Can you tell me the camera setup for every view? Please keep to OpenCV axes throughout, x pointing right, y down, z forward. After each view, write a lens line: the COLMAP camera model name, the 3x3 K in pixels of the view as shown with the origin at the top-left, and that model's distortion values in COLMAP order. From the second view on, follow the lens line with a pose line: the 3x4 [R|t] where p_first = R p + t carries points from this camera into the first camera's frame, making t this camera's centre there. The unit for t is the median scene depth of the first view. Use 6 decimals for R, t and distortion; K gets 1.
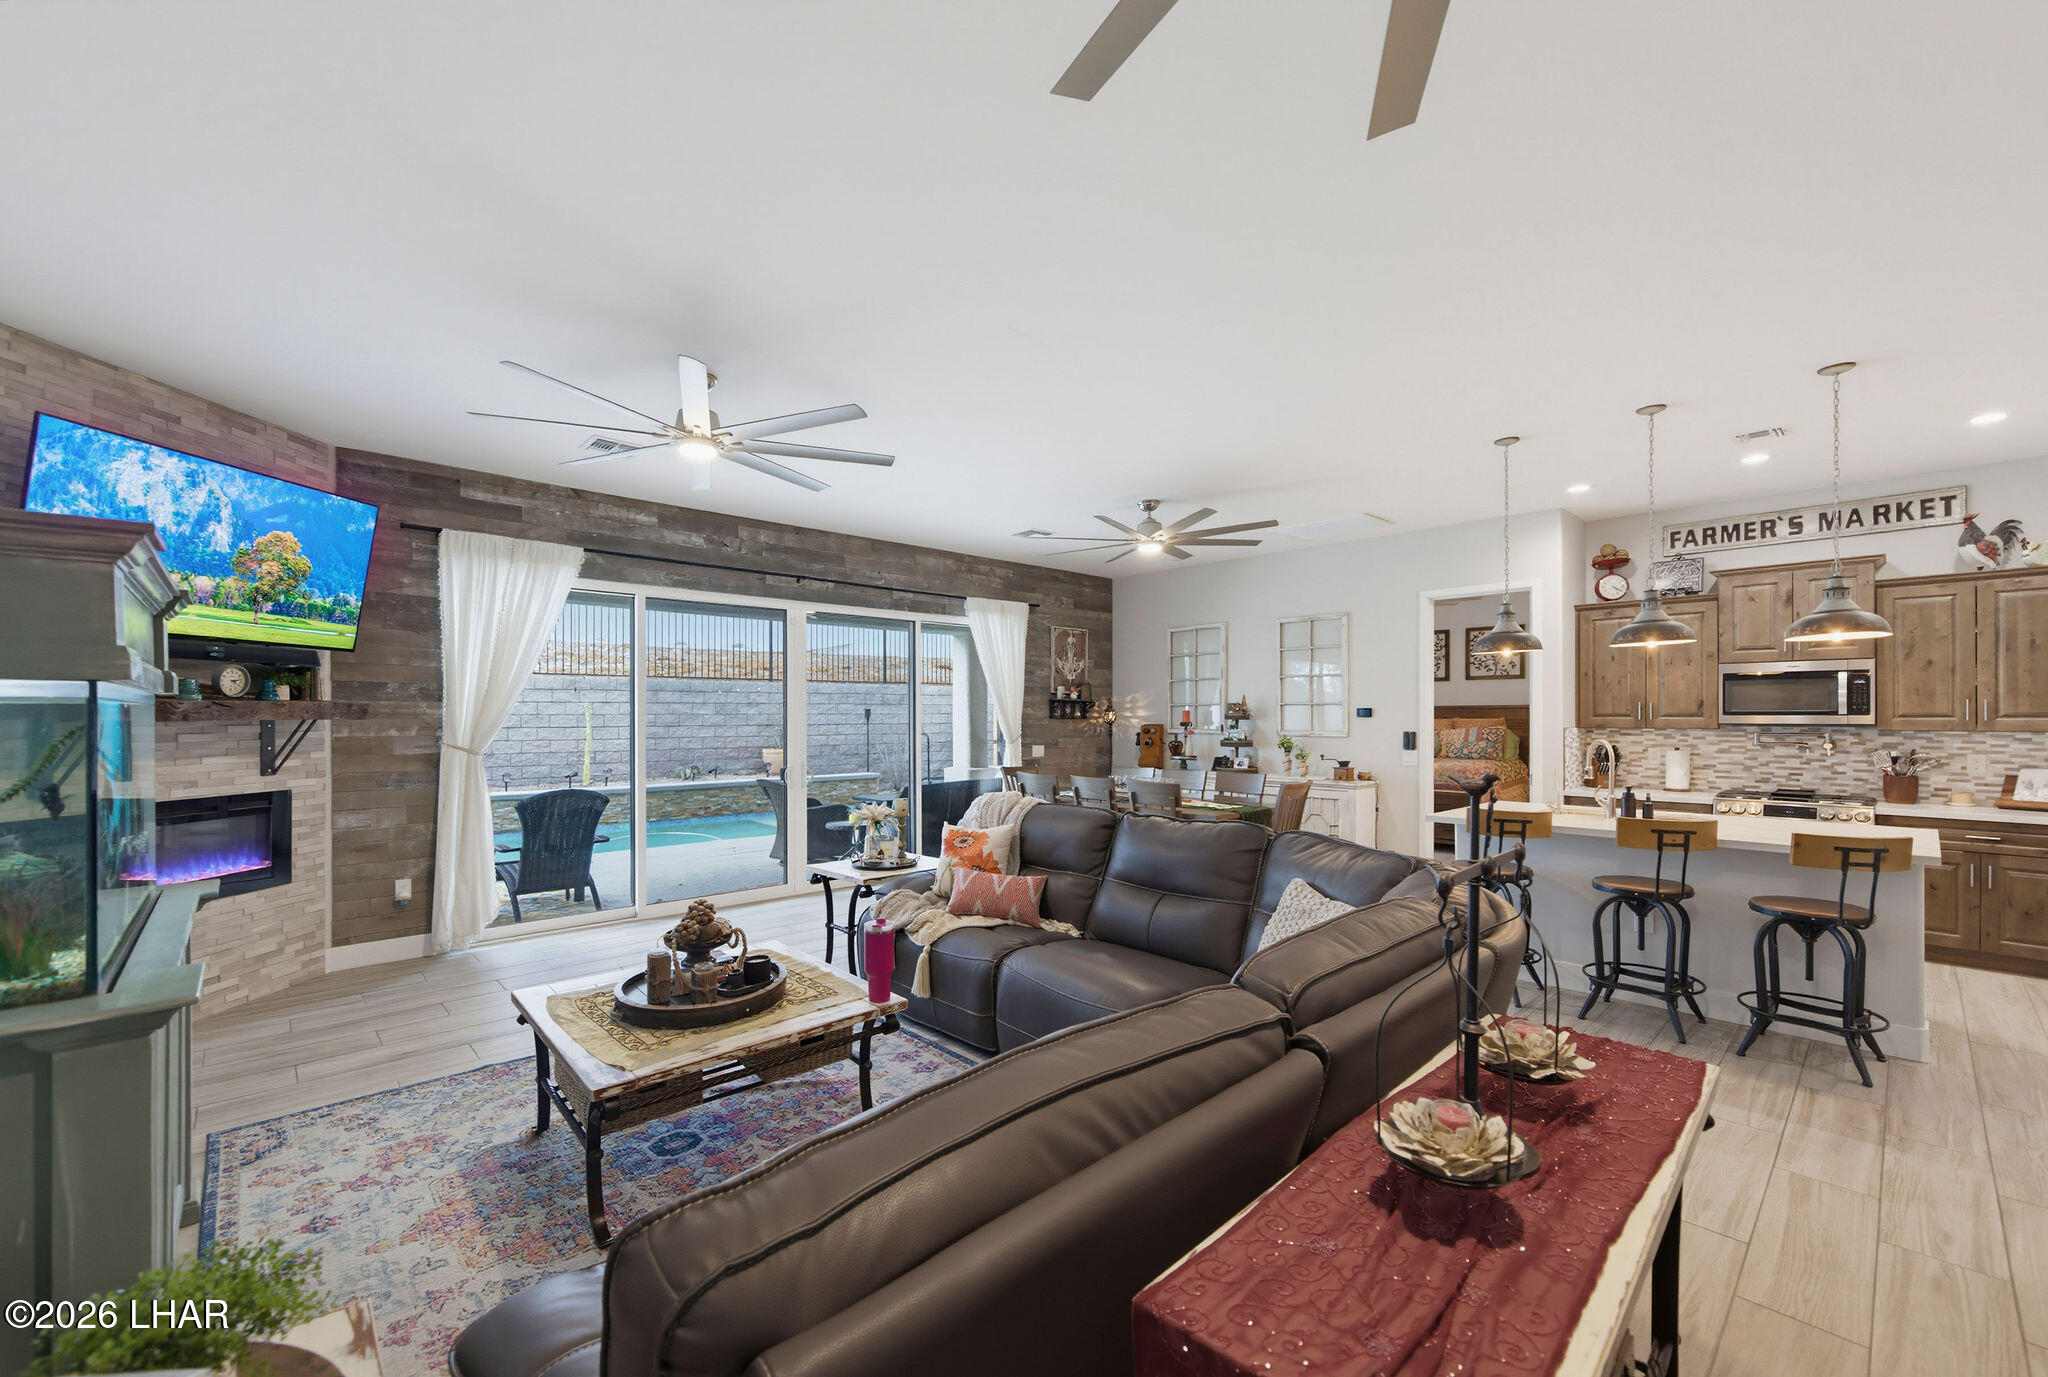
lens RADIAL K [[824.7, 0, 1027.3], [0, 824.7, 715.9], [0, 0, 1]] dist [0.003089, 0.000529]
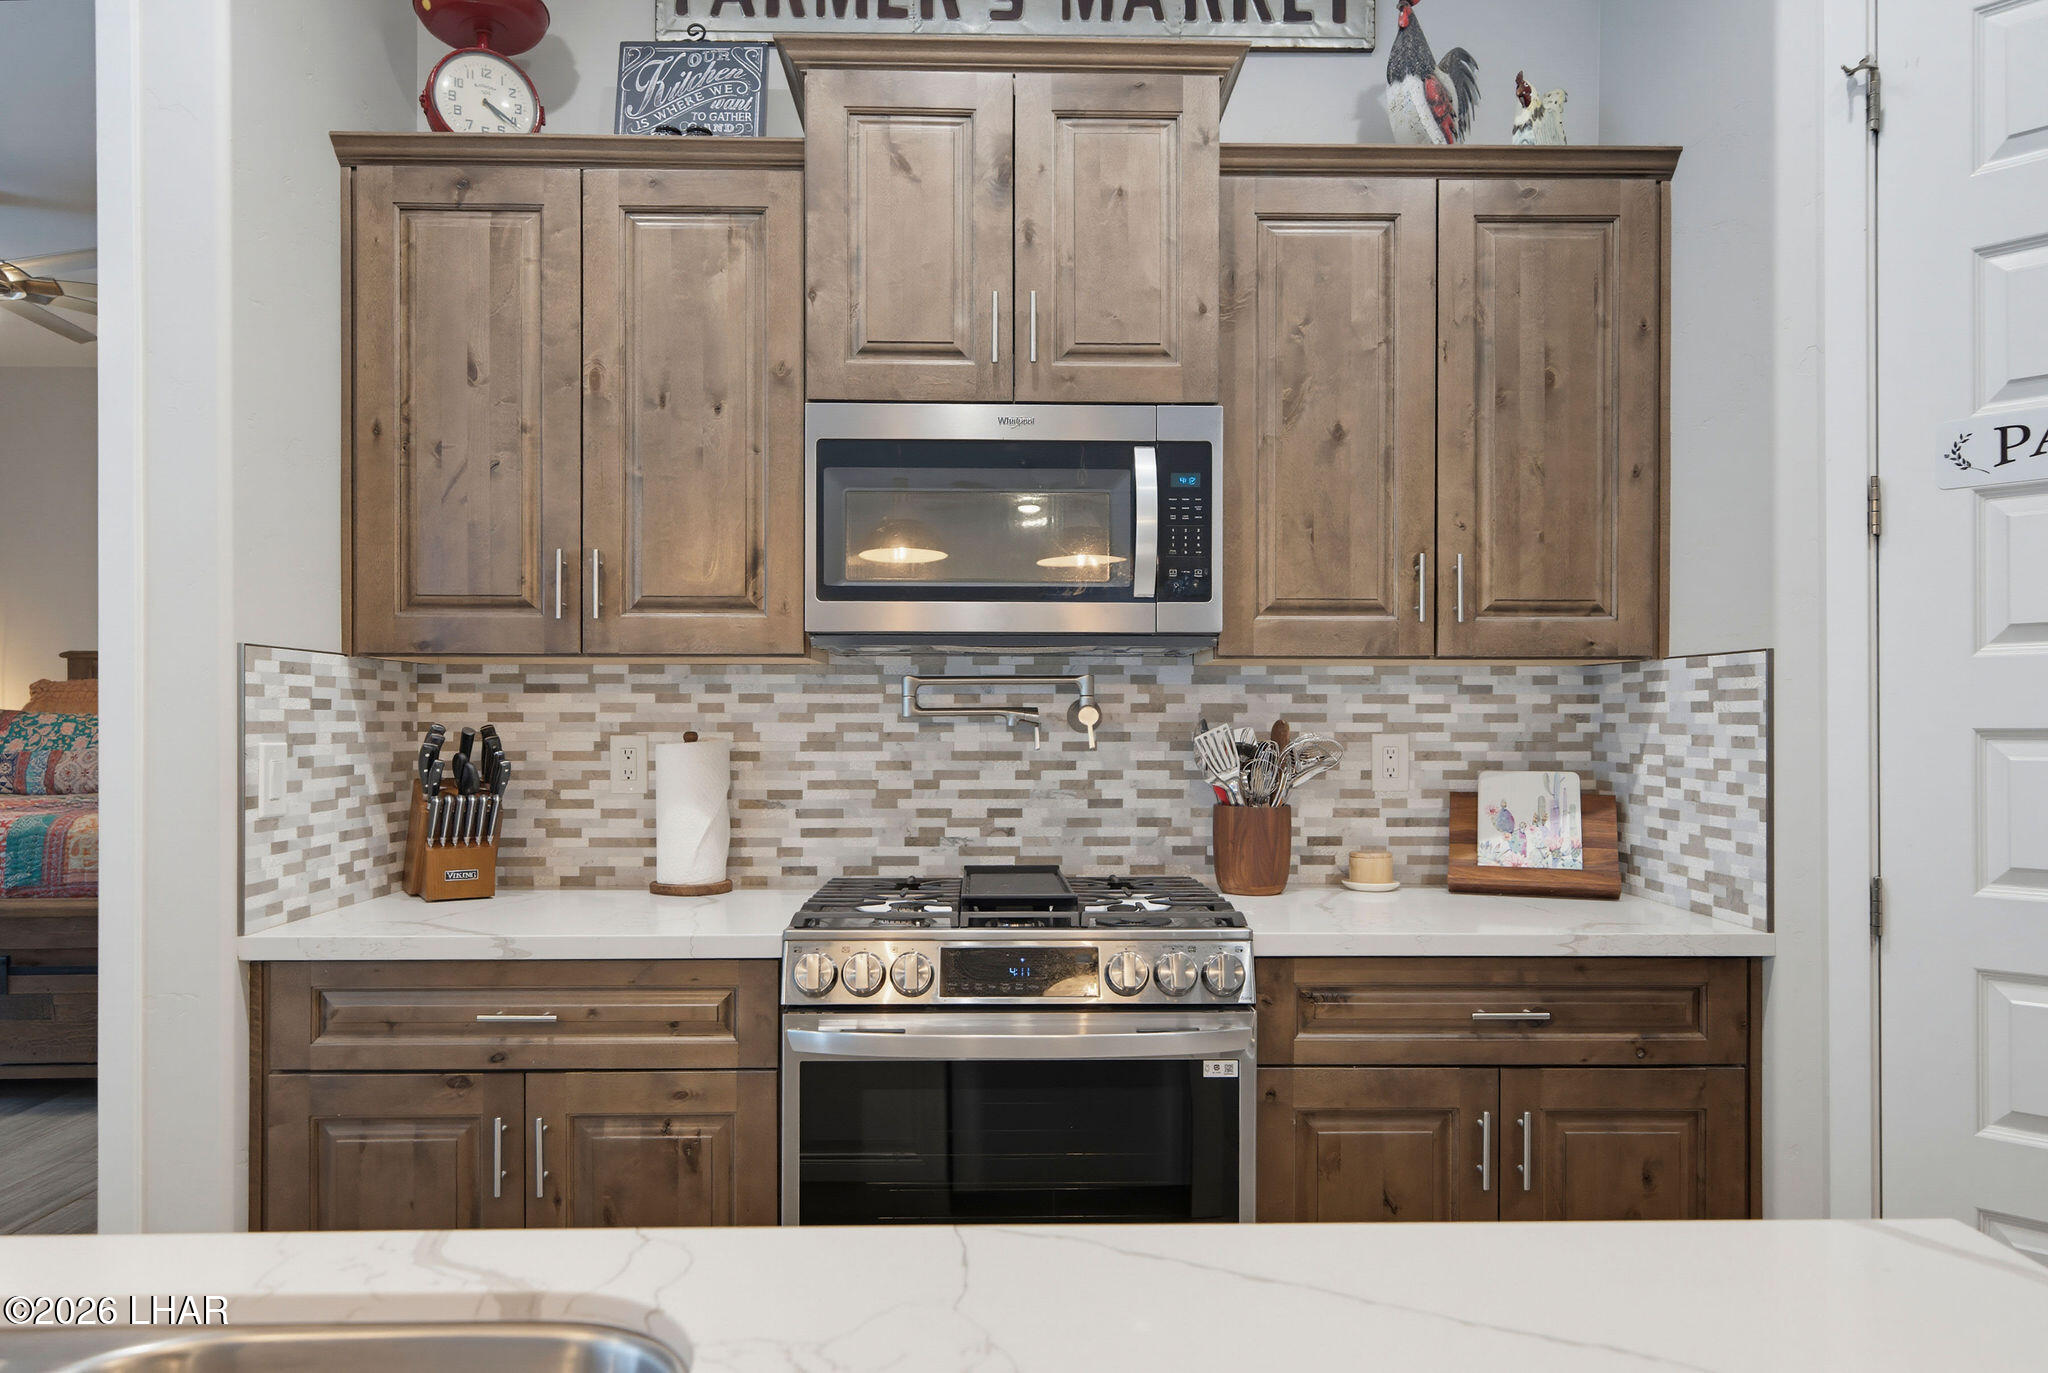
lens RADIAL K [[1287.9, 0, 1031.2], [0, 1287.9, 725.5], [0, 0, 1]] dist [0.003082, 0.000237]
pose [[0.659455, -0.002906, 0.751738, 0.575163], [-0.001577, 0.999985, 0.005248, 0.035787], [-0.751742, -0.004646, 0.659441, 0.675656]]
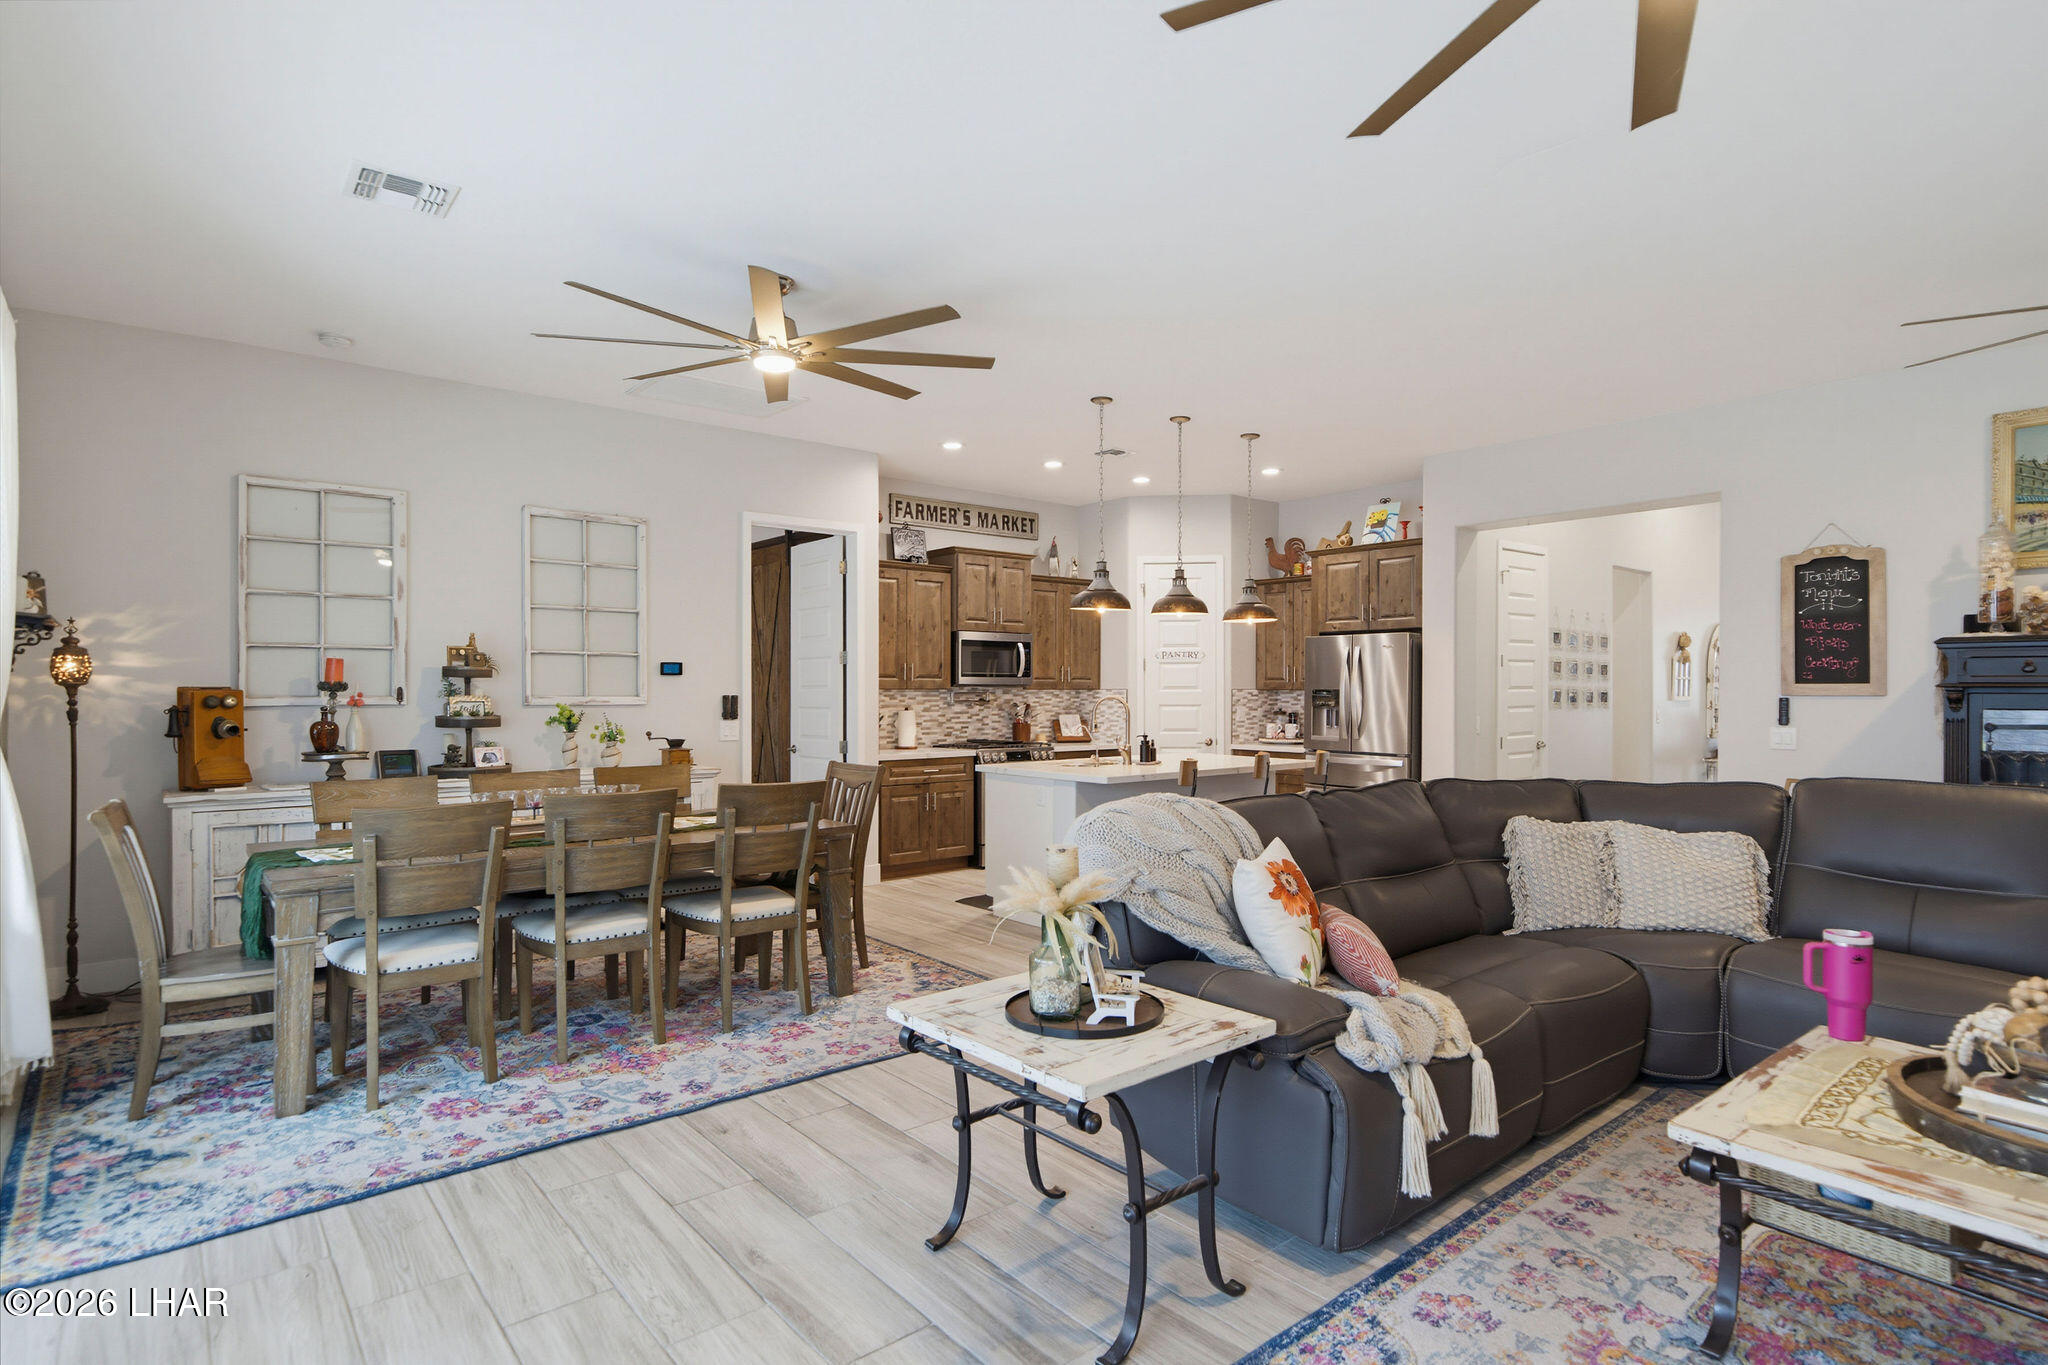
lens RADIAL K [[1044.9, 0, 1025.9], [0, 1044.9, 684.6], [0, 0, 1]] dist [0.002185, 0.000353]
pose [[0.050741, 0.004133, 0.998703, -0.561443], [-0.002496, 0.999989, -0.004012, 0.014975], [-0.998709, -0.002289, 0.050751, 0.830710]]
